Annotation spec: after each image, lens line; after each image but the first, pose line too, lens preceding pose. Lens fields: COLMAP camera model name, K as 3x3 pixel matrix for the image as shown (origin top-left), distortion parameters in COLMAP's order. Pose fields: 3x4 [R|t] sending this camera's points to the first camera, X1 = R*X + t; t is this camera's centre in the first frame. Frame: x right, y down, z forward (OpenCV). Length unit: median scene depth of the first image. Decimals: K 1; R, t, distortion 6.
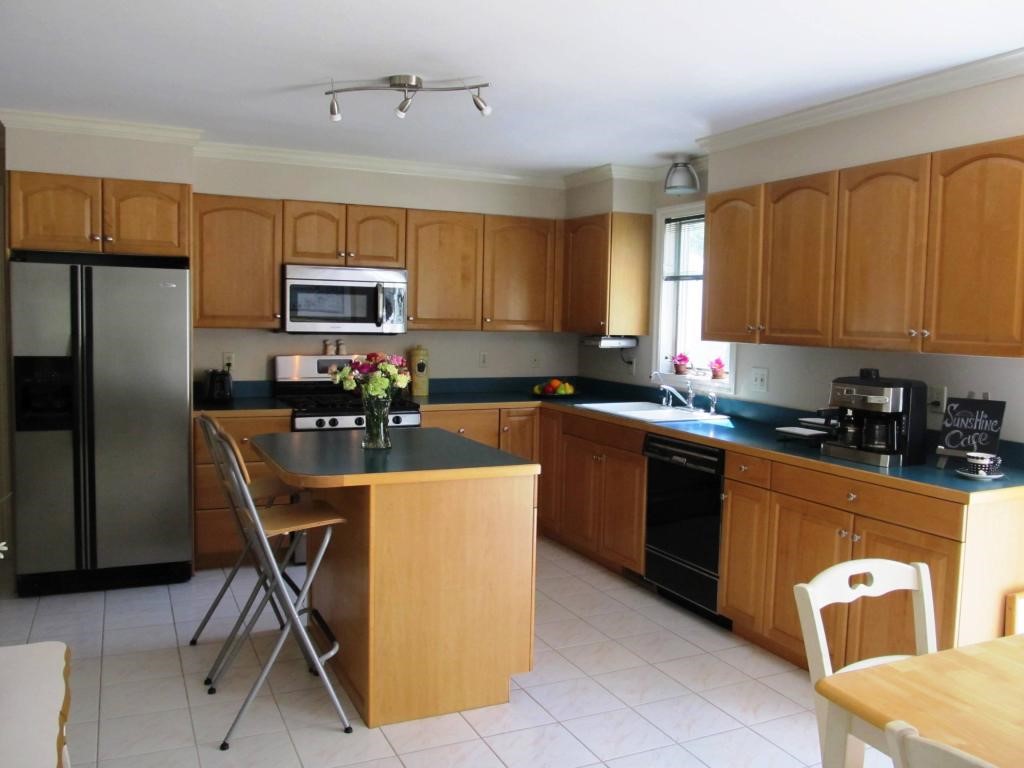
lens RADIAL K [[839.3, 0, 512.0], [0, 839.3, 384.0], [0, 0, 1]] dist [-0.067888, 0.012204]
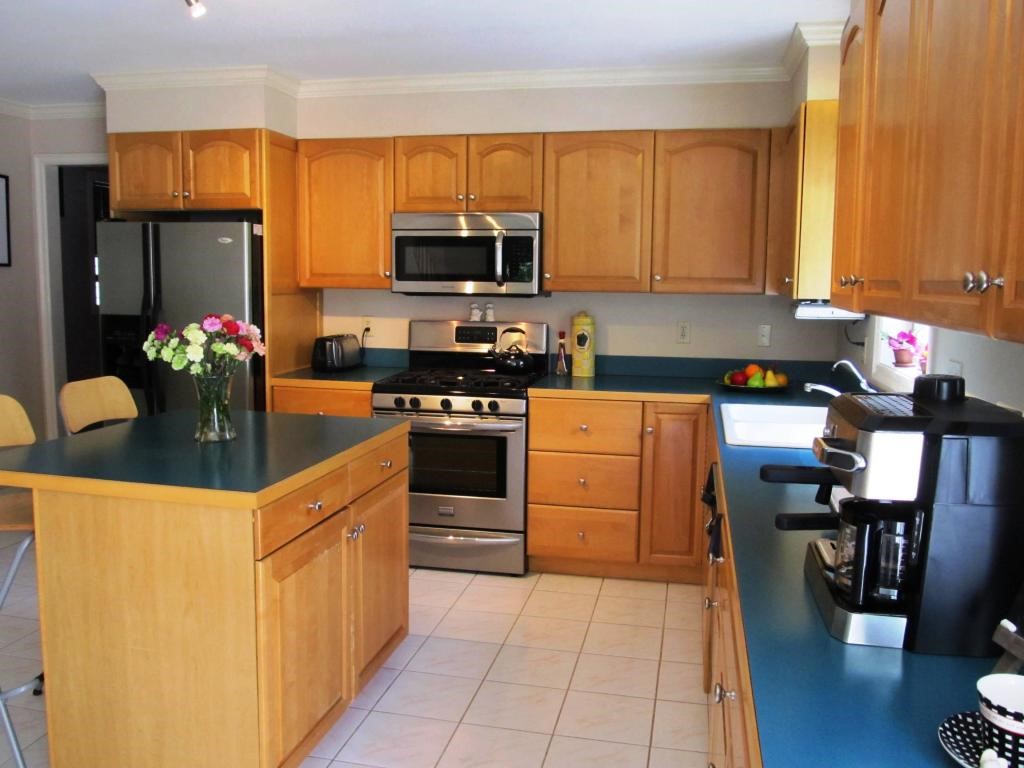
lens RADIAL K [[839.3, 0, 512.0], [0, 839.3, 384.0], [0, 0, 1]] dist [-0.067888, 0.012204]
pose [[0.790563, 0.066250, -0.608786, 0.332181], [-0.044986, 0.997728, 0.050158, -0.016128], [0.610726, -0.012267, 0.791747, 0.370389]]
